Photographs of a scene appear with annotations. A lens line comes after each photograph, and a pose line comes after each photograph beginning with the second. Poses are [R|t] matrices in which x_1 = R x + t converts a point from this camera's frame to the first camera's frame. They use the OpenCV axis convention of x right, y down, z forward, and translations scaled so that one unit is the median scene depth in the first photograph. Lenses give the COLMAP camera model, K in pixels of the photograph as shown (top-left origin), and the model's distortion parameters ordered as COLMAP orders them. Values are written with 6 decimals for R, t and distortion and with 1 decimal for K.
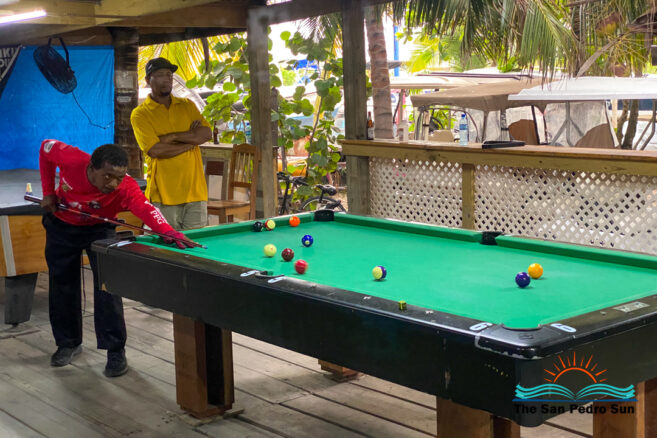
lens RADIAL K [[980.2, 0, 327.5], [0, 980.2, 194.9], [0, 0, 1]] dist [0.127170, 0.000000]
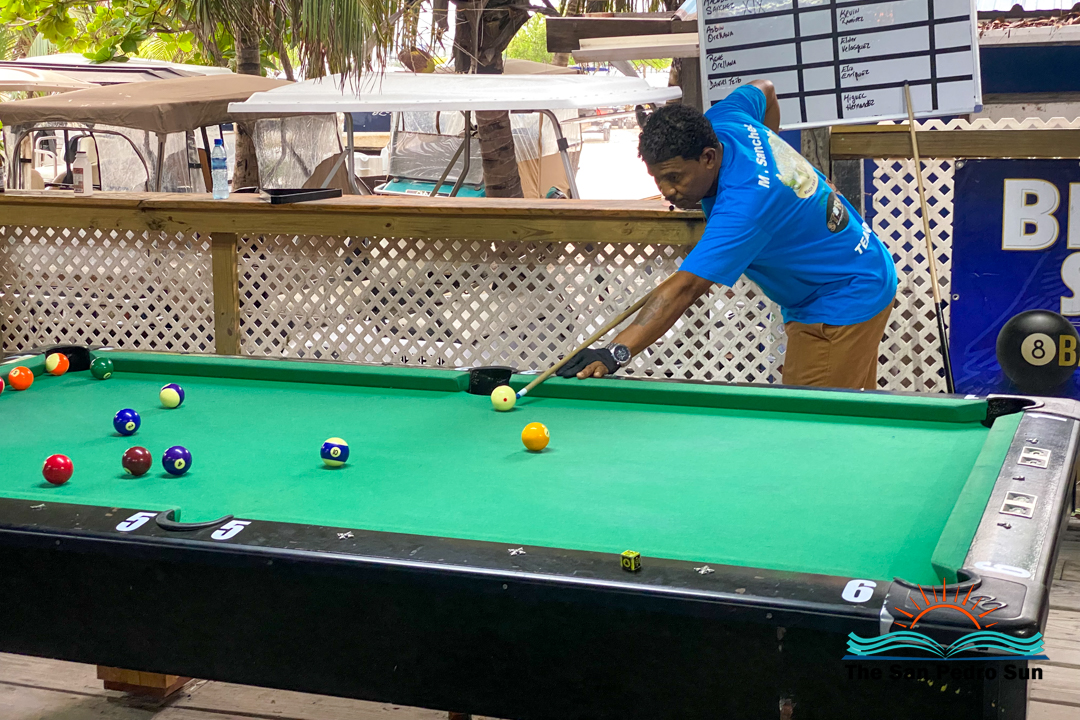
lens RADIAL K [[1611.2, 0, 526.8], [0, 1611.2, 310.4], [0, 0, 1]] dist [0.127170, 0.000000]
pose [[0.873832, -0.066785, 0.481619, -0.124031], [0.054623, 0.997735, 0.039247, -0.013919], [-0.483150, -0.007988, 0.875501, 0.142493]]
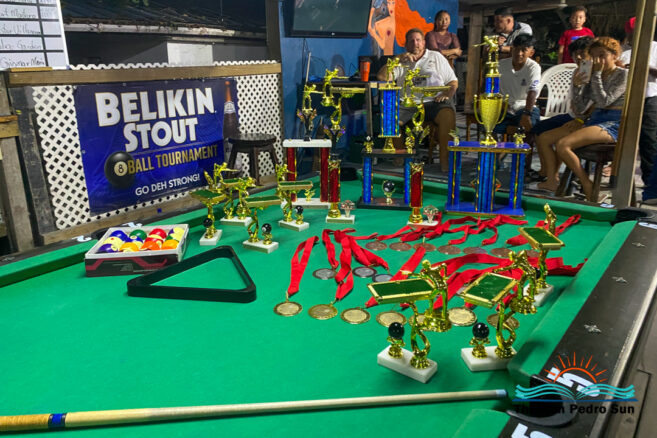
lens RADIAL K [[500.8, 0, 318.3], [0, 500.8, 190.0], [0, 0, 1]] dist [0.020143, -0.029164]
pose [[-0.182873, -0.220821, 0.958016, -0.103219], [0.132420, 0.960037, 0.246564, -0.031371], [-0.974178, 0.171950, -0.146324, 0.508254]]
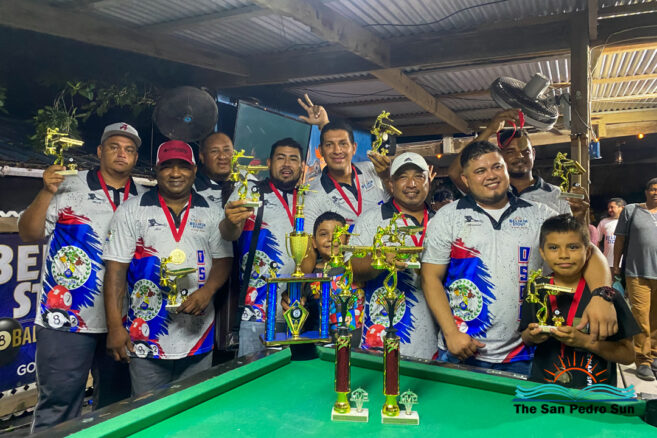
lens RADIAL K [[500.8, 0, 325.1], [0, 500.8, 189.7], [0, 0, 1]] dist [0.020143, -0.029164]
pose [[-0.350982, 0.064587, 0.934152, -0.052288], [0.098783, 0.994605, -0.031651, -0.033986], [-0.931157, 0.081170, -0.355469, 0.516778]]
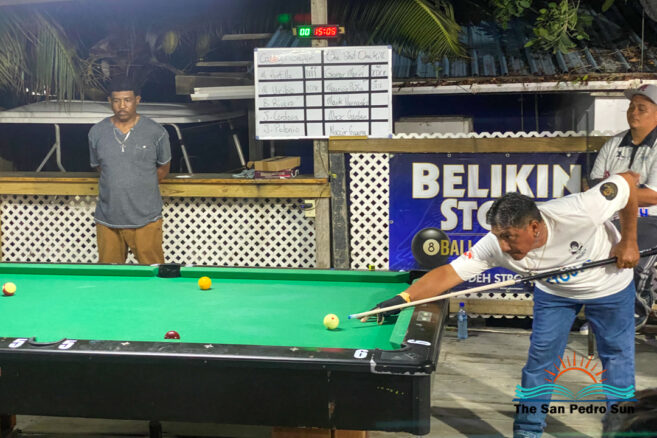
lens RADIAL K [[980.2, 0, 318.2], [0, 980.2, 185.7], [0, 0, 1]] dist [0.127170, 0.000000]
pose [[0.765647, -0.057042, 0.640727, -0.204413], [0.067977, 0.997658, 0.007587, -0.023154], [-0.639659, 0.037746, 0.767731, 0.065133]]
